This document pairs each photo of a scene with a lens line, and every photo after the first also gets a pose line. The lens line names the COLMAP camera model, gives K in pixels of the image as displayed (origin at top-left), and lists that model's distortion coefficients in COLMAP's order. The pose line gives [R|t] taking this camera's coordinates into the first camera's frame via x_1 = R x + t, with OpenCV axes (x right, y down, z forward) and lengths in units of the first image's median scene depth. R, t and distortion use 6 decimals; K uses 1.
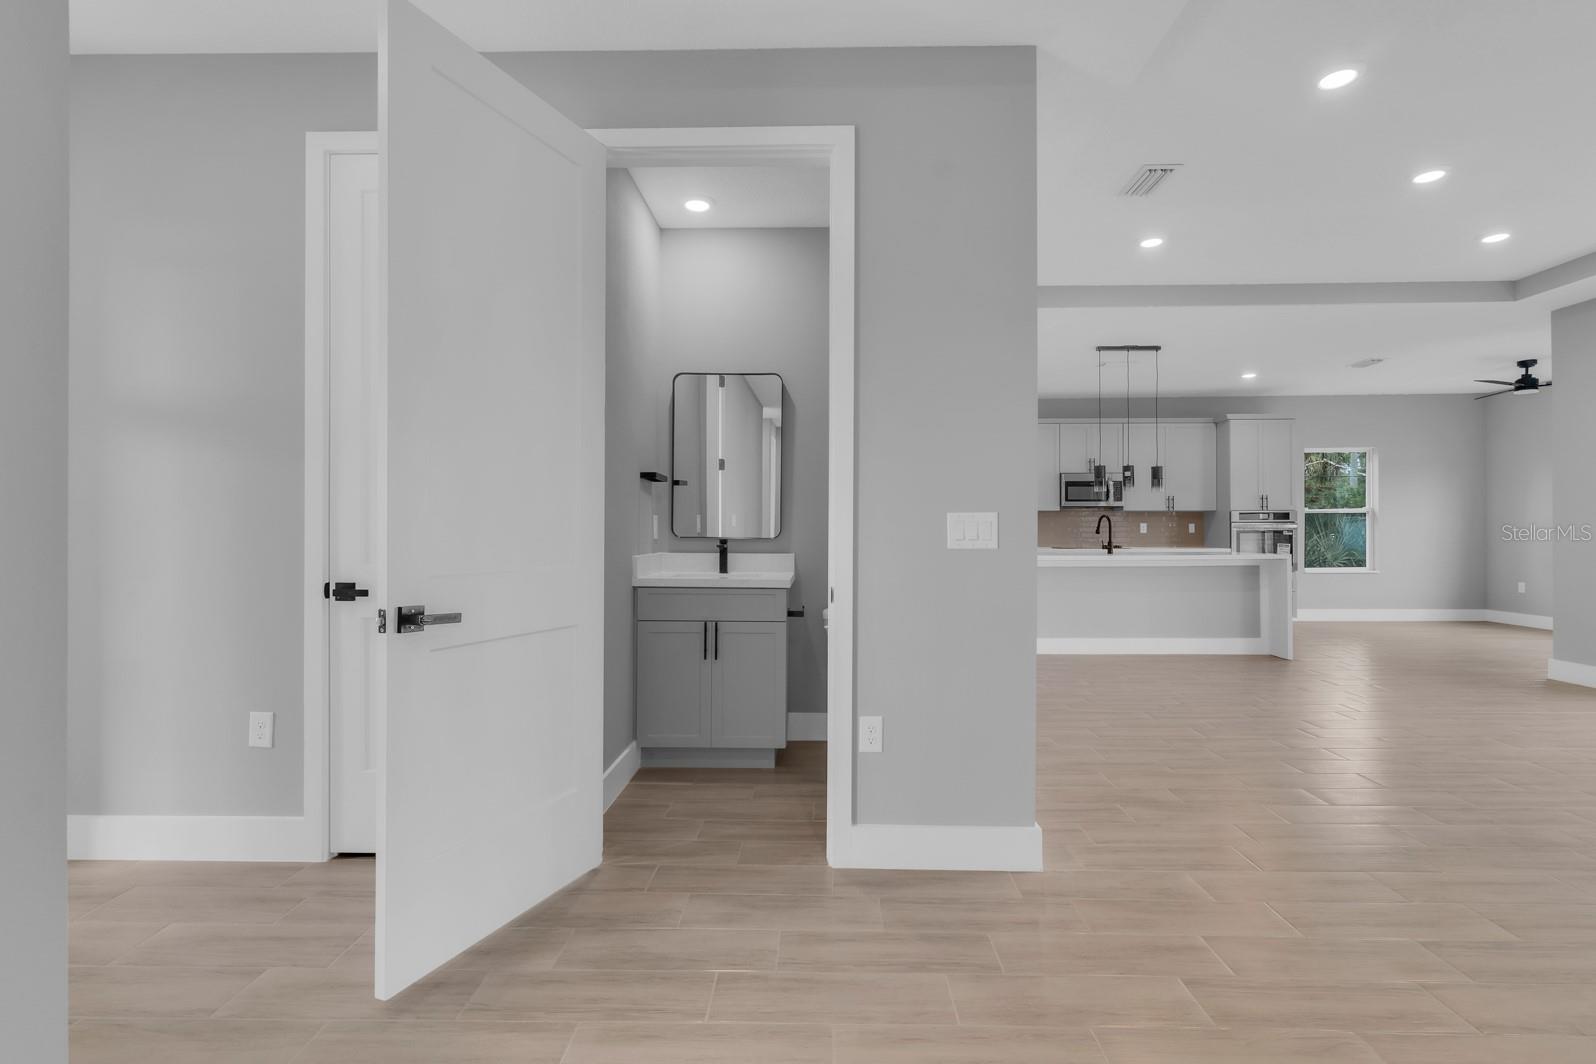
lens RADIAL K [[737.7, 0, 806.5], [0, 737.7, 526.0], [0, 0, 1]] dist [0.002594, 0.000201]
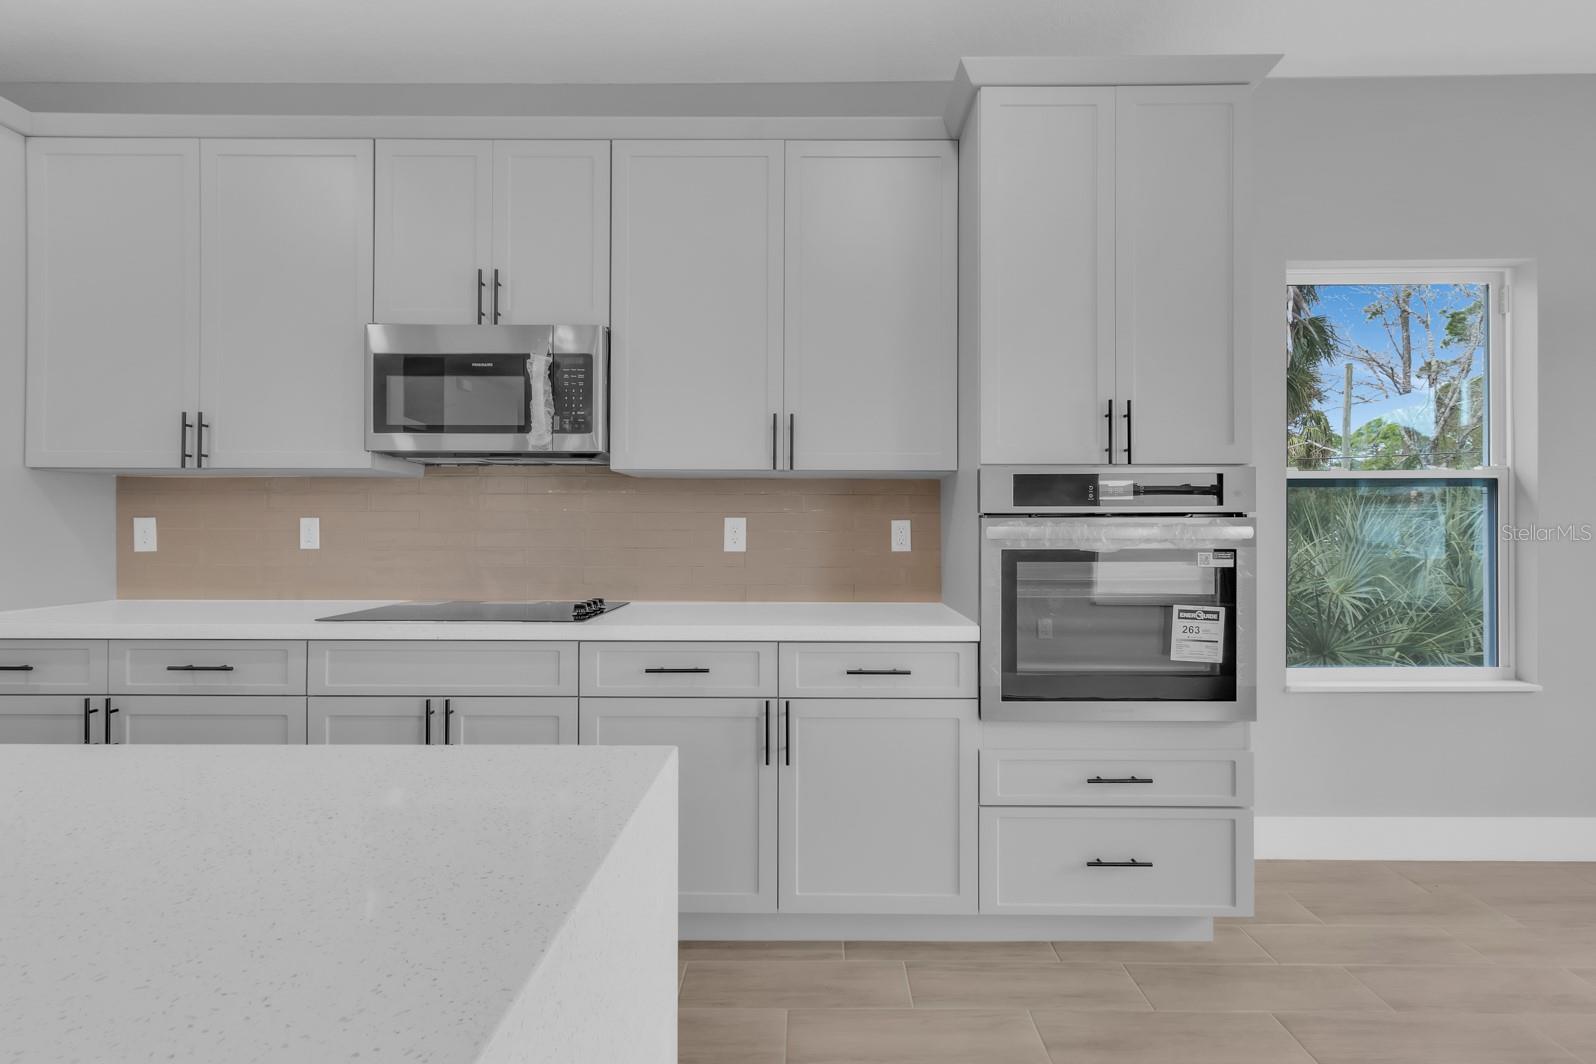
lens RADIAL K [[737.7, 0, 806.5], [0, 737.7, 526.0], [0, 0, 1]] dist [0.002594, 0.000201]
pose [[0.999812, 0.002158, 0.019277, 0.495834], [-0.002331, 0.999957, 0.008928, -0.003399], [-0.019257, -0.008971, 0.999774, 0.736350]]
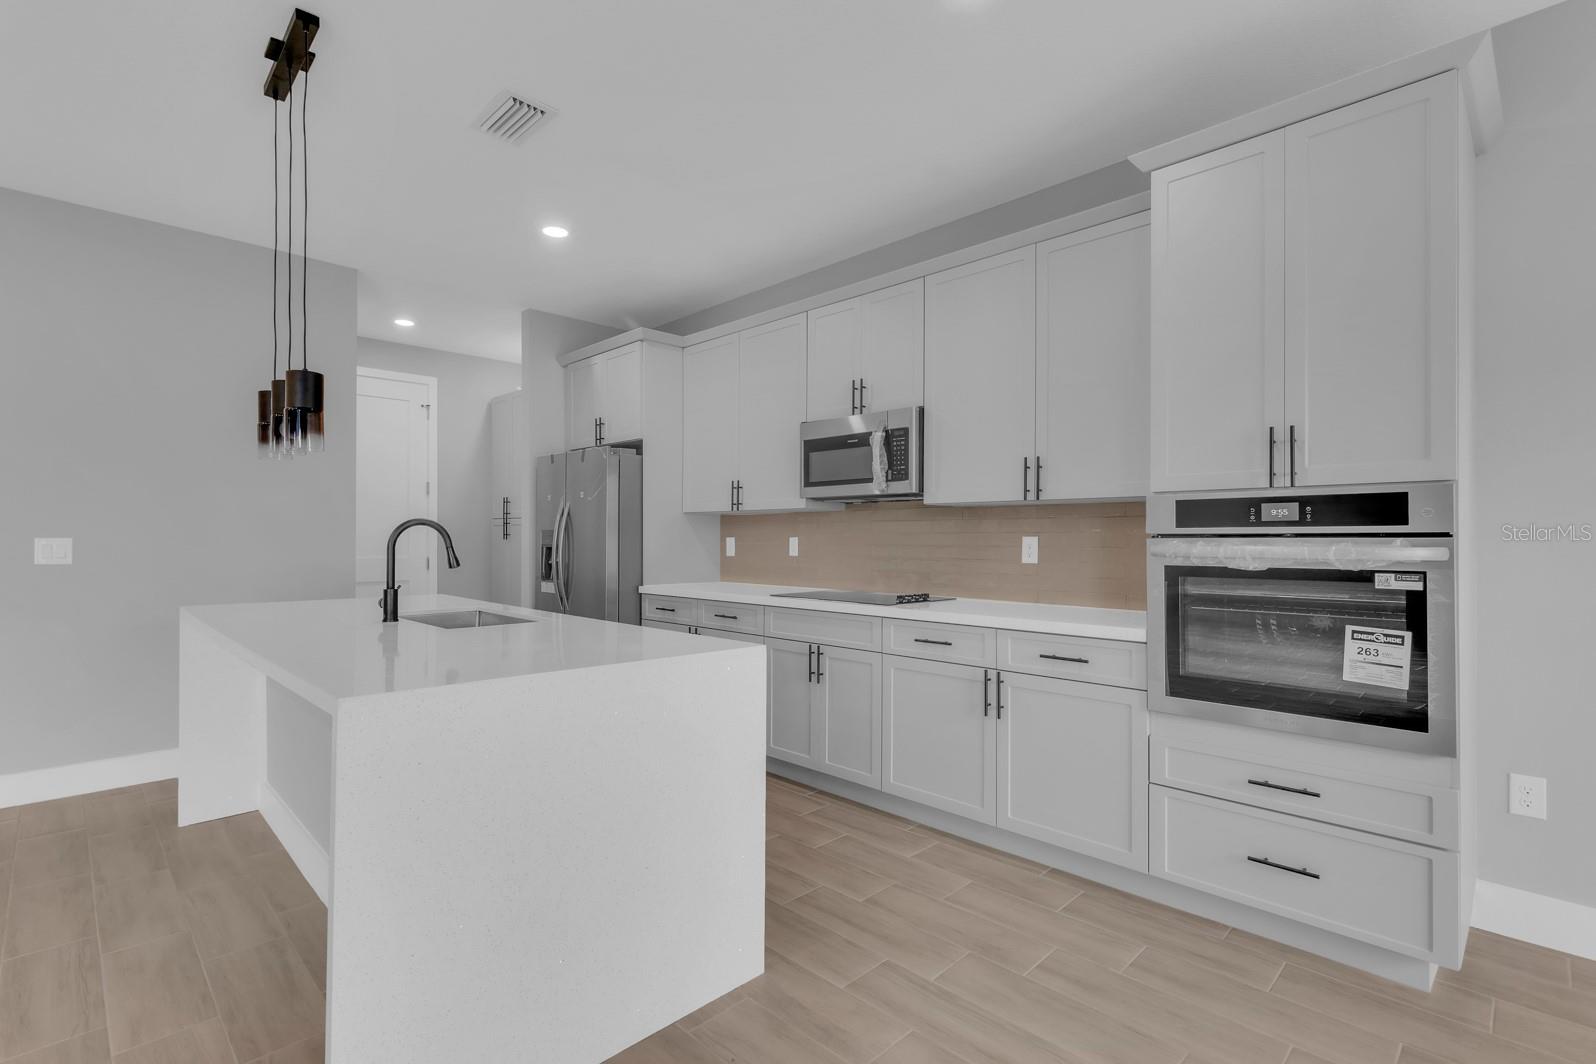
lens RADIAL K [[741.9, 0, 801.6], [0, 741.9, 536.3], [0, 0, 1]] dist [-0.000551, 0.000018]
pose [[0.724608, 0.000069, -0.689161, 0.649867], [0.005402, 0.999969, 0.005780, -0.006993], [0.689140, -0.007912, 0.724585, 0.679661]]
